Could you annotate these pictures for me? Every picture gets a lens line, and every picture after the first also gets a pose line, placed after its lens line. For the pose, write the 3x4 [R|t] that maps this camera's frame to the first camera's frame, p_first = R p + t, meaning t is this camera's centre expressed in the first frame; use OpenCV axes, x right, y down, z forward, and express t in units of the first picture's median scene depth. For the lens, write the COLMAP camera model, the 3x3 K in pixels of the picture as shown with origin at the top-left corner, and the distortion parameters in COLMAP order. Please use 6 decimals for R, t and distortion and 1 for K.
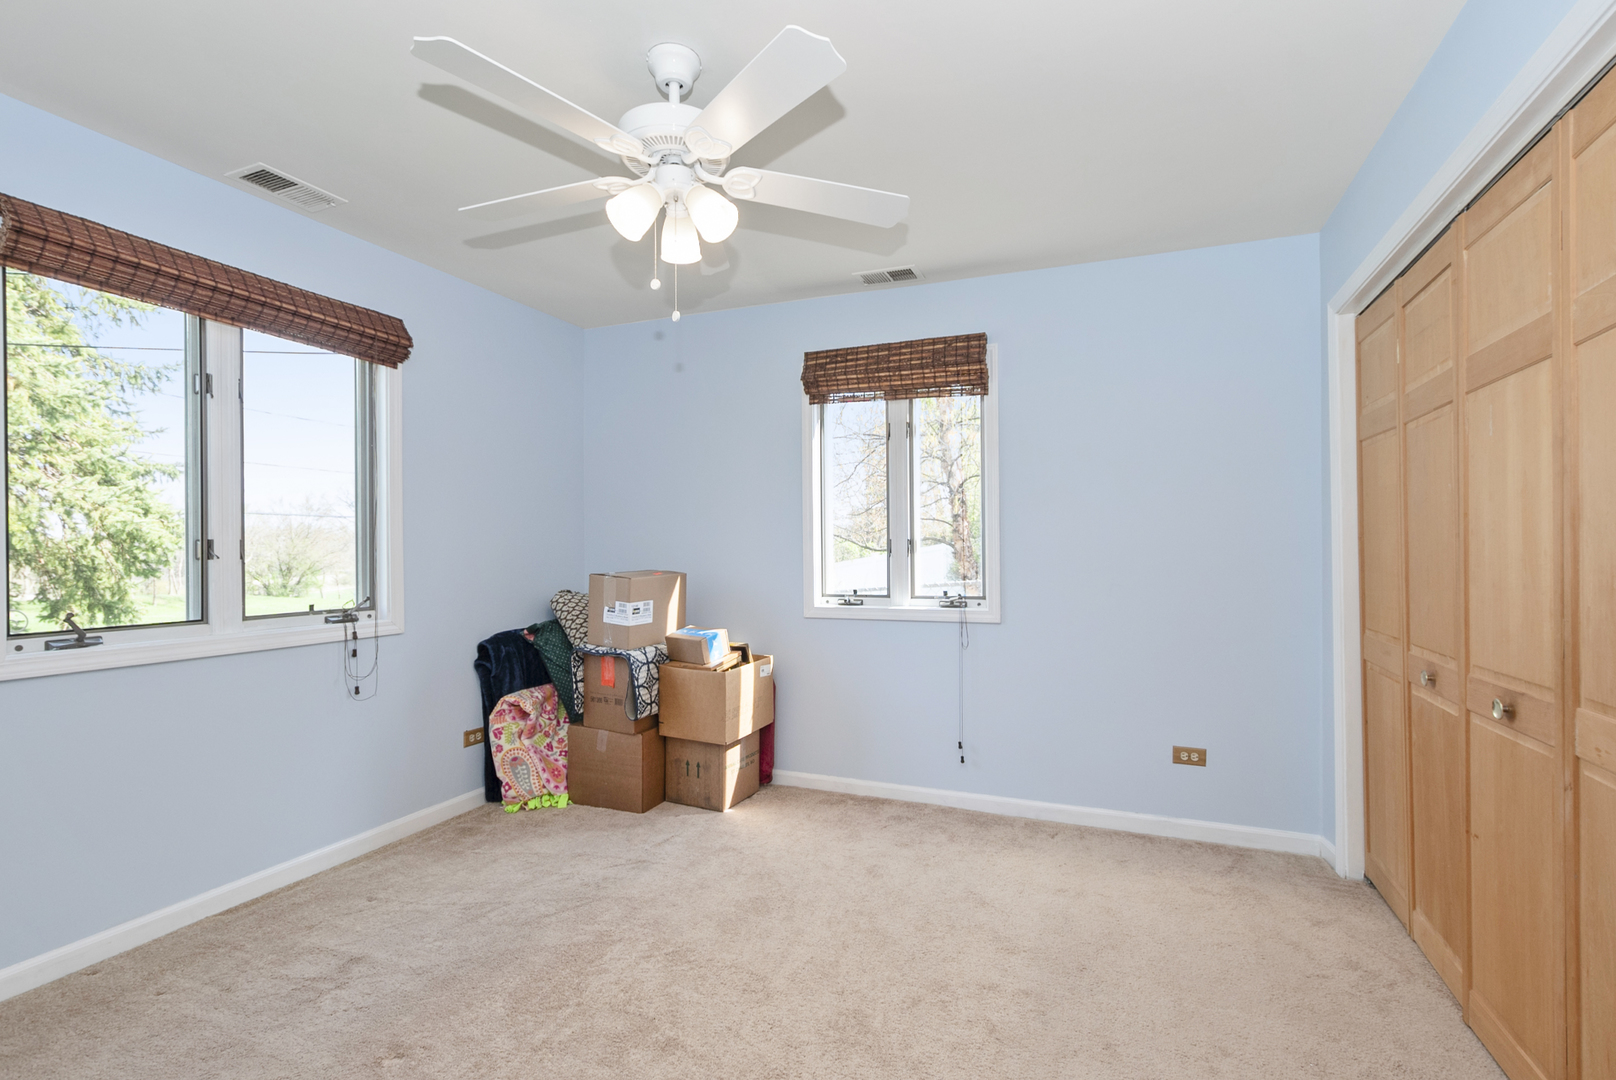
lens RADIAL K [[741.9, 0, 810.1], [0, 741.9, 545.0], [0, 0, 1]] dist [-0.002319, -0.000209]
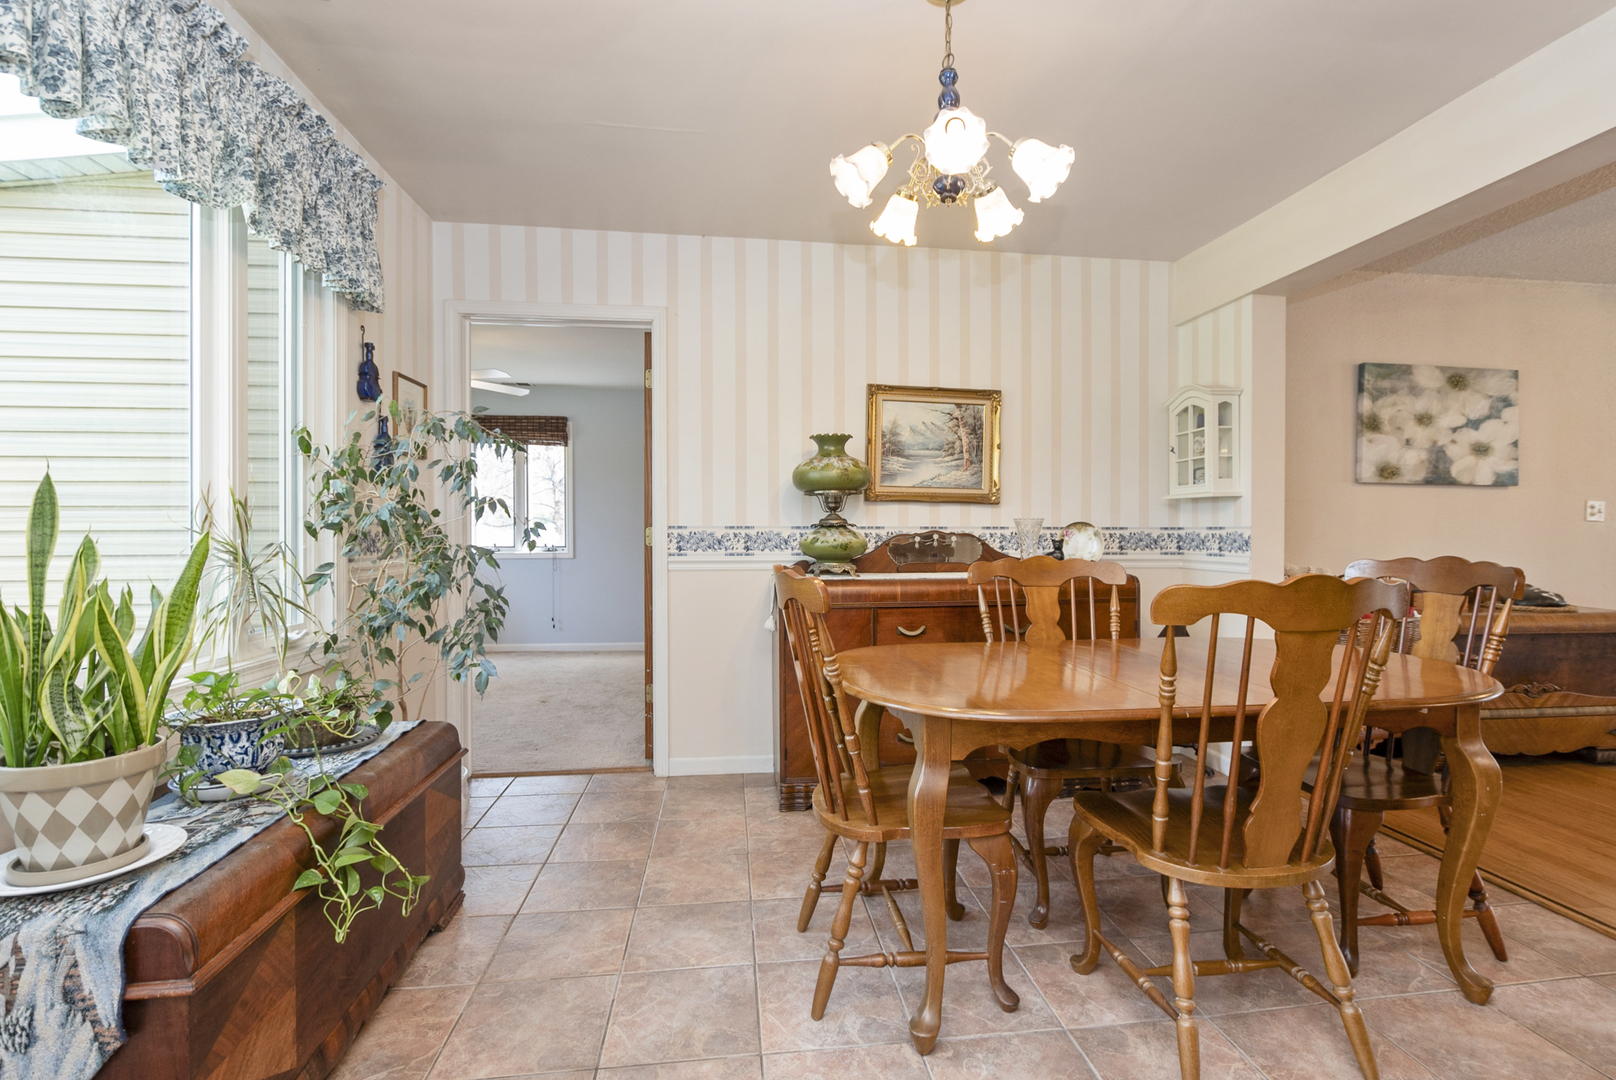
lens RADIAL K [[741.9, 0, 813.5], [0, 741.9, 533.9], [0, 0, 1]] dist [-0.002319, -0.000209]
pose [[0.871288, -0.002746, 0.490764, -0.170782], [-0.003733, 0.999918, 0.012222, 0.007862], [-0.490758, -0.012481, 0.871207, -1.099848]]
